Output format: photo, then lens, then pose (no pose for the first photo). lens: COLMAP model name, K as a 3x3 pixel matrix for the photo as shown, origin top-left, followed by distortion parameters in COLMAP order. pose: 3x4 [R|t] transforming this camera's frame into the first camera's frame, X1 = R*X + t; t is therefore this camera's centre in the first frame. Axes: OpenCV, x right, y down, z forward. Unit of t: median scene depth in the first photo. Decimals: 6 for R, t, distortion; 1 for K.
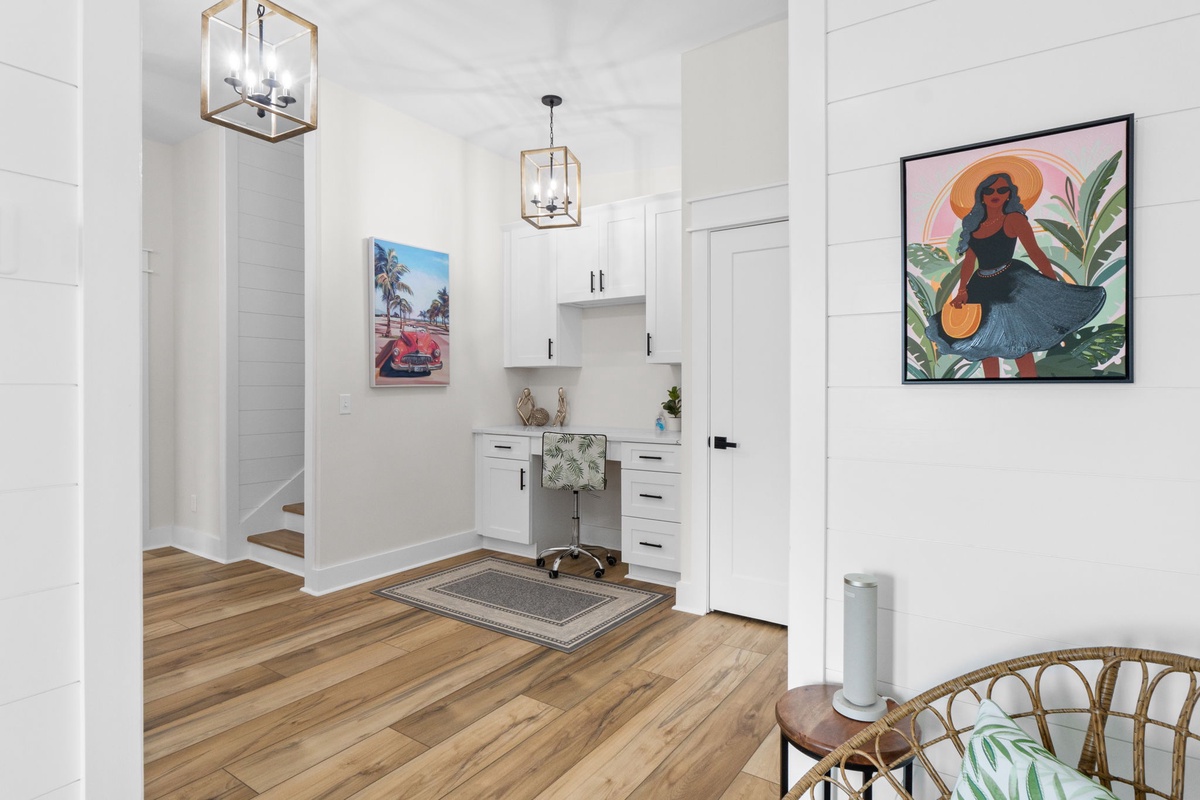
lens RADIAL K [[630.7, 0, 600.9], [0, 630.7, 391.8], [0, 0, 1]] dist [-0.003089, -0.000455]
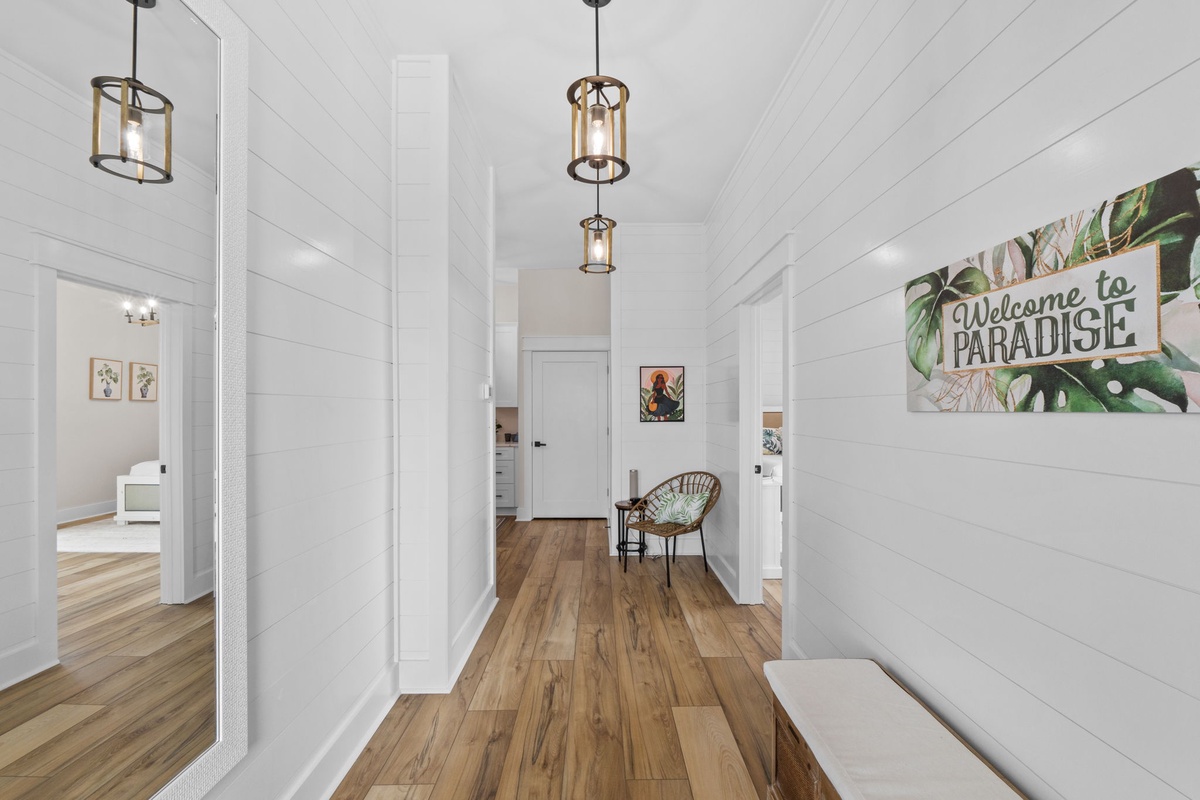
lens RADIAL K [[519.8, 0, 594.3], [0, 519.8, 405.9], [0, 0, 1]] dist [-0.028069, -0.000469]
pose [[0.831414, 0.003659, 0.555641, -1.763180], [0.005716, 0.999869, -0.015137, -0.073127], [-0.555624, 0.015761, 0.831284, -1.751847]]
